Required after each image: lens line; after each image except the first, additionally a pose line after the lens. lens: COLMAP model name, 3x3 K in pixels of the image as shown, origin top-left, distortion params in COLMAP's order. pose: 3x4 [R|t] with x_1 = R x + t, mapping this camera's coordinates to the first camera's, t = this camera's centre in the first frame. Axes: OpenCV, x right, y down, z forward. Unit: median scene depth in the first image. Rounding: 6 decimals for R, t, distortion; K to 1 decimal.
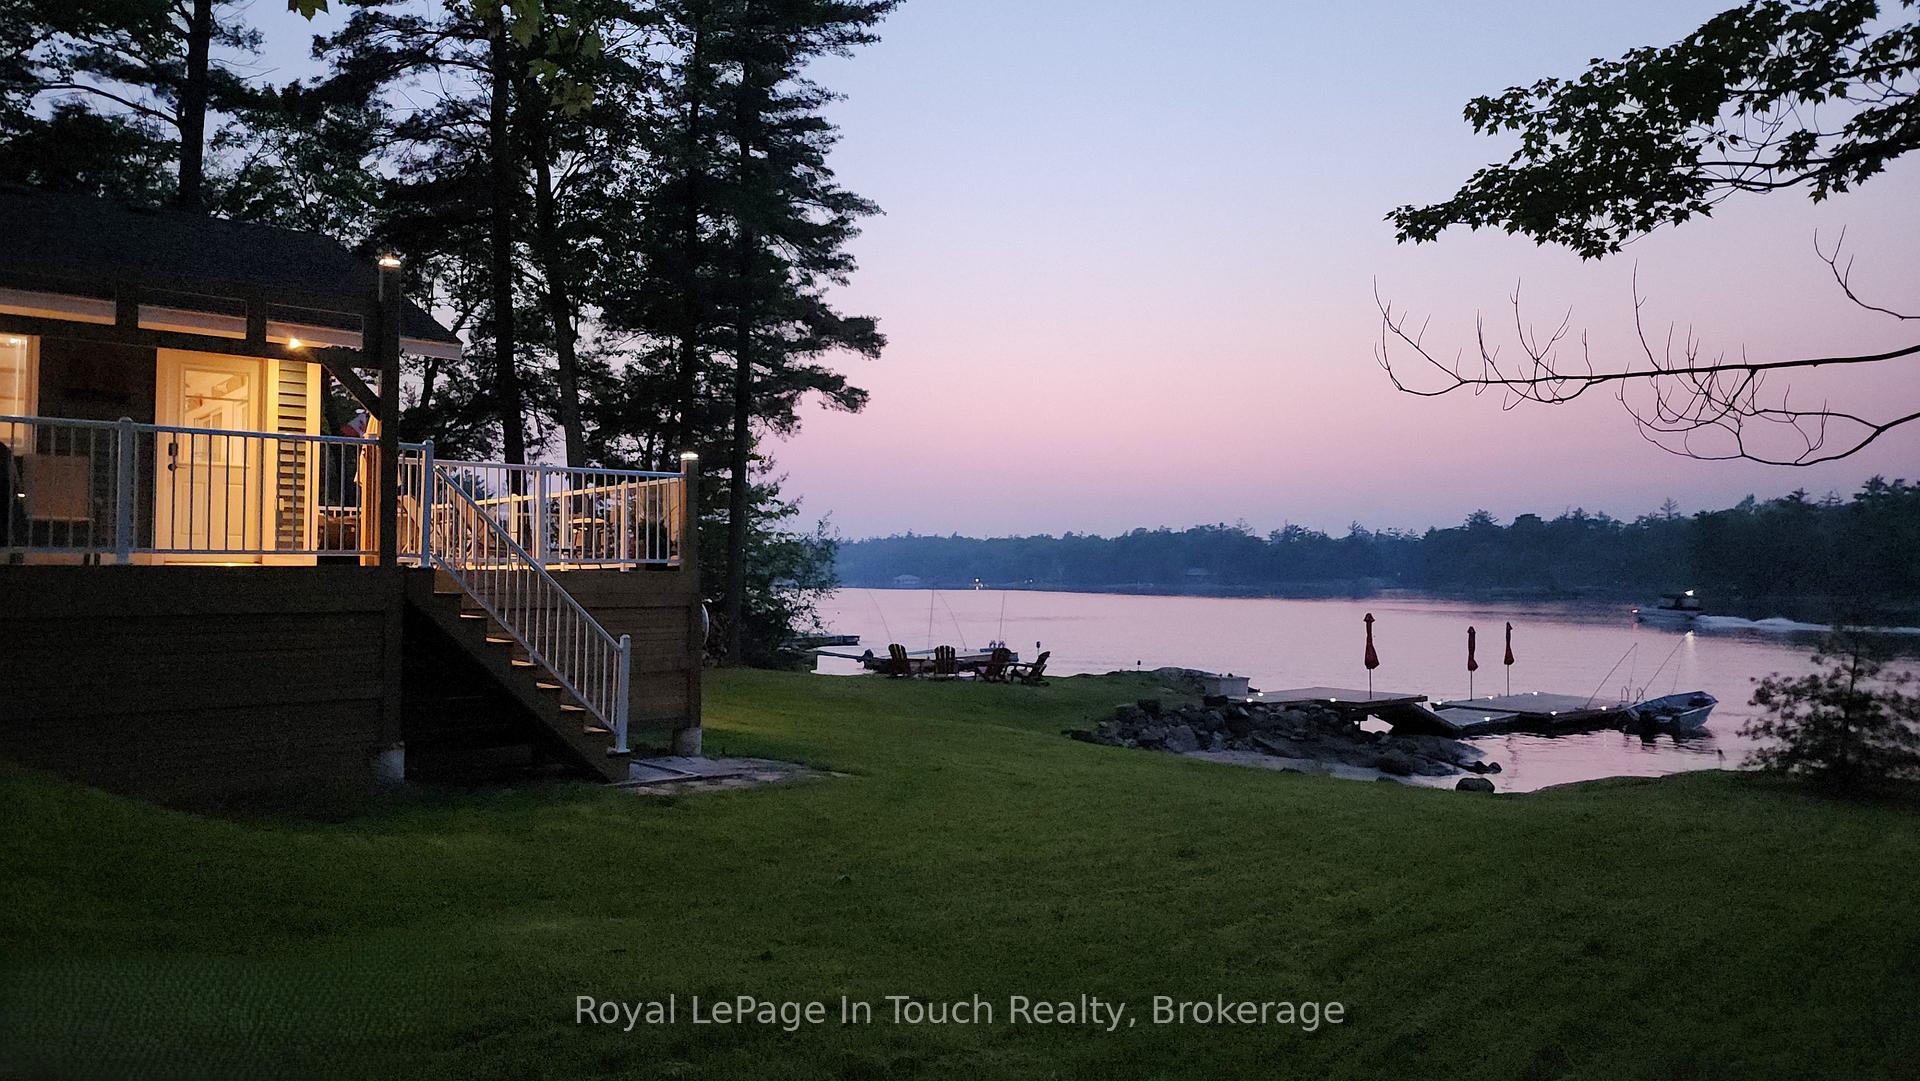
lens RADIAL K [[1233.0, 0, 977.8], [0, 1233.0, 540.9], [0, 0, 1]] dist [0.029492, -0.035048]
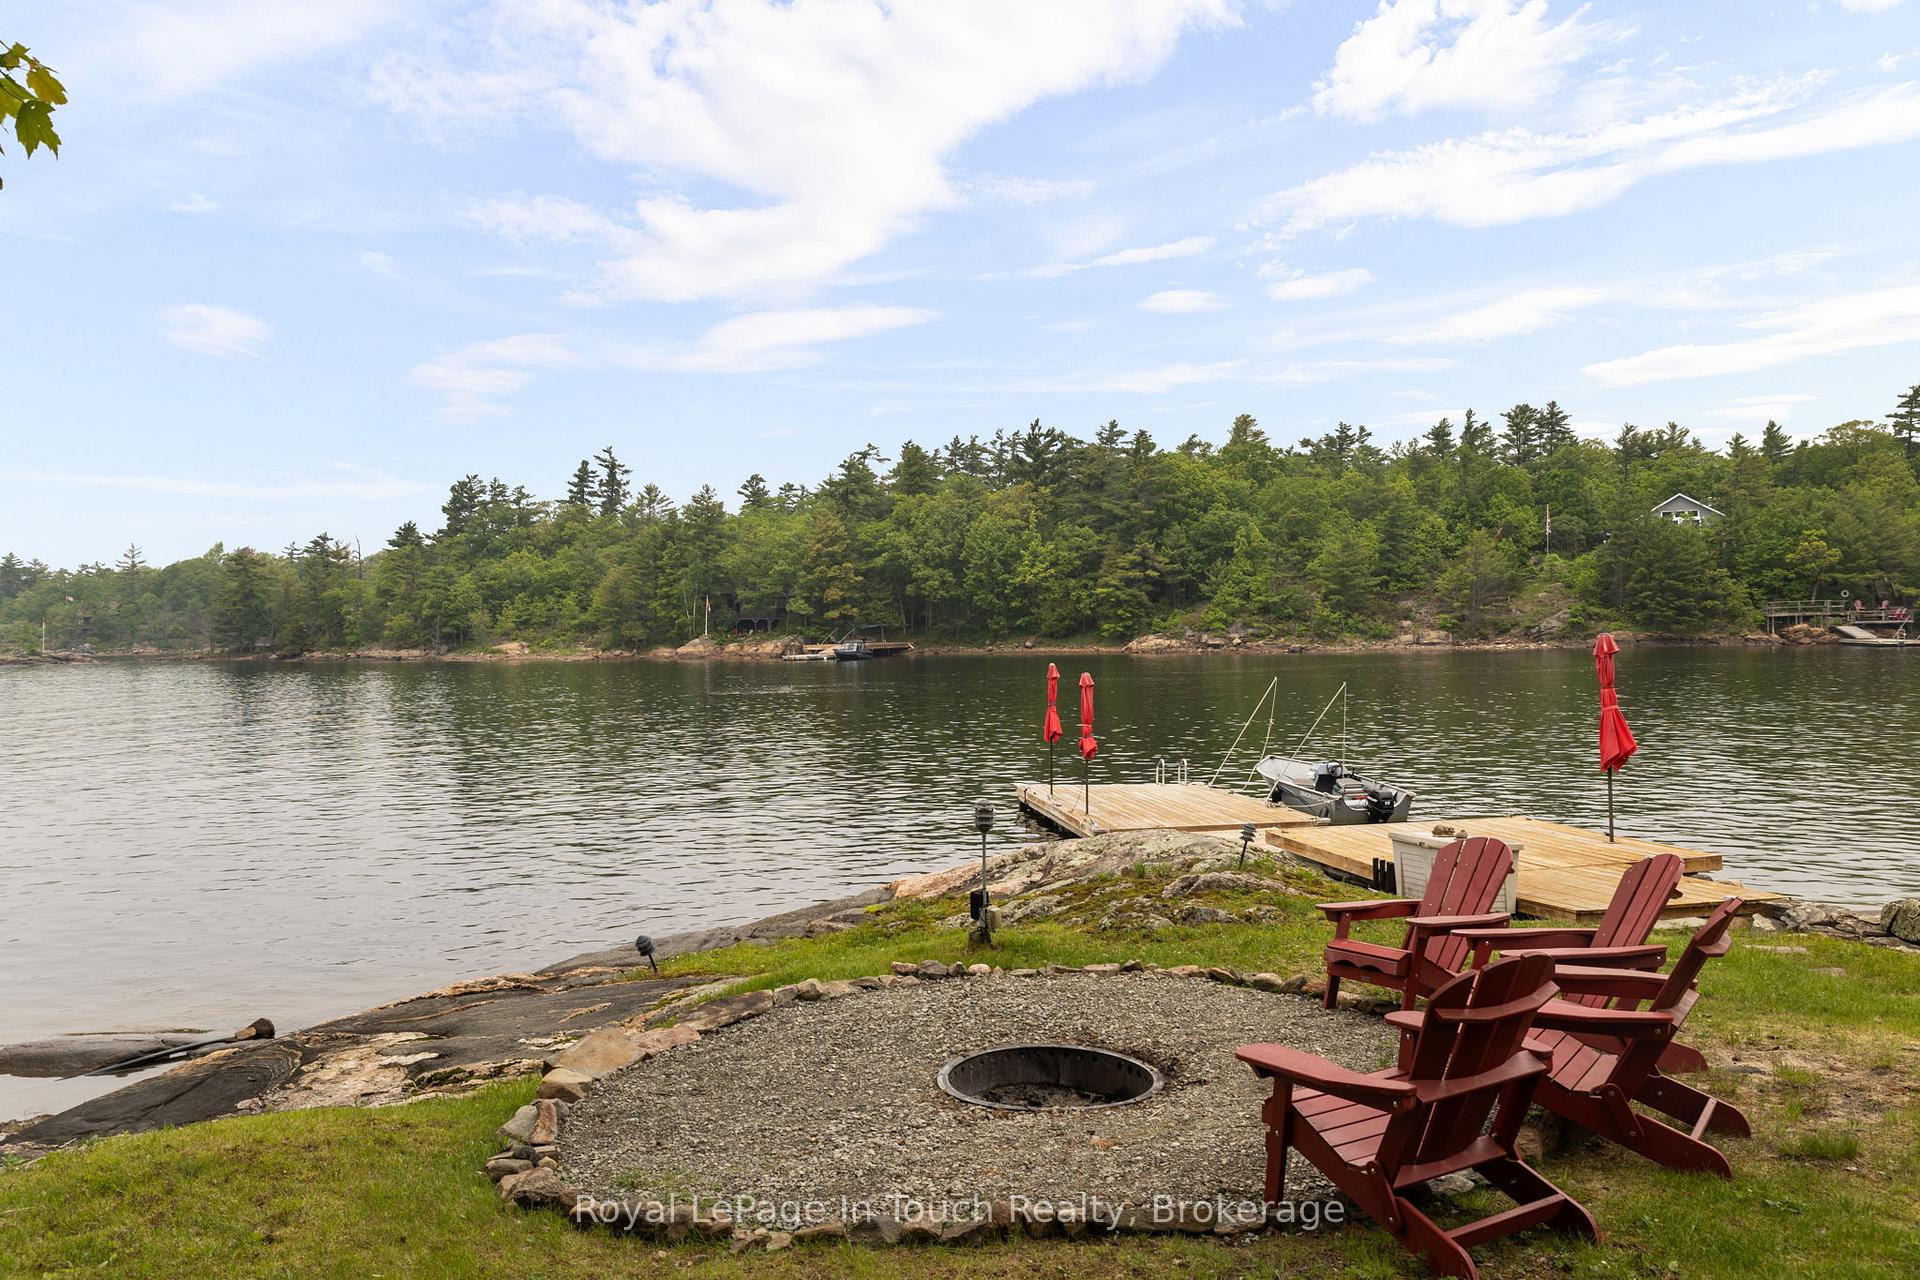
lens RADIAL K [[1437.9, 0, 966.7], [0, 1437.9, 643.2], [0, 0, 1]] dist [-0.022777, 0.001831]
pose [[0.483837, -0.024664, 0.874810, -0.173779], [-0.002753, 0.999555, 0.029704, 0.039966], [-0.875154, -0.016780, 0.483554, 0.841817]]
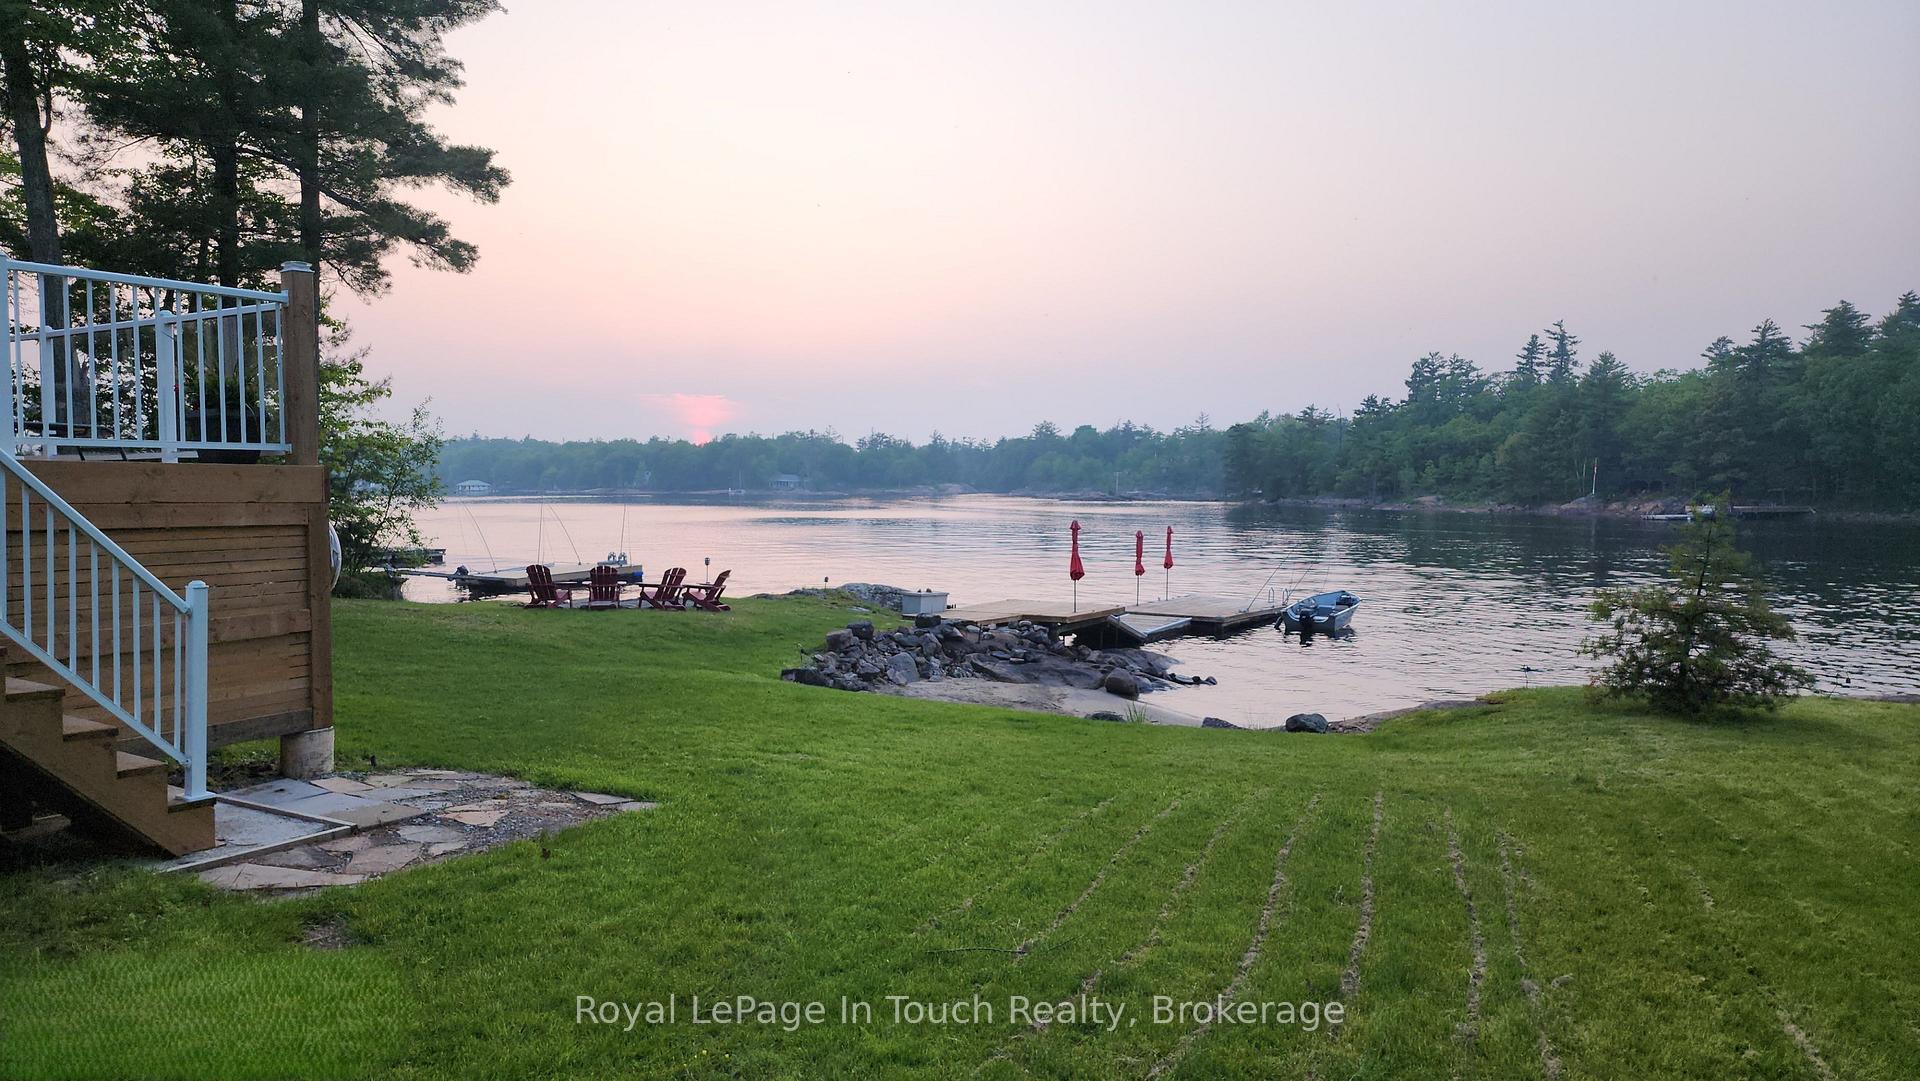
lens RADIAL K [[1233.0, 0, 943.3], [0, 1233.0, 539.3], [0, 0, 1]] dist [0.029492, -0.035048]
pose [[0.952663, -0.013798, 0.303714, -0.052440], [-0.008651, 0.997335, 0.072446, 0.006820], [-0.303904, -0.071644, 0.950005, 0.148231]]
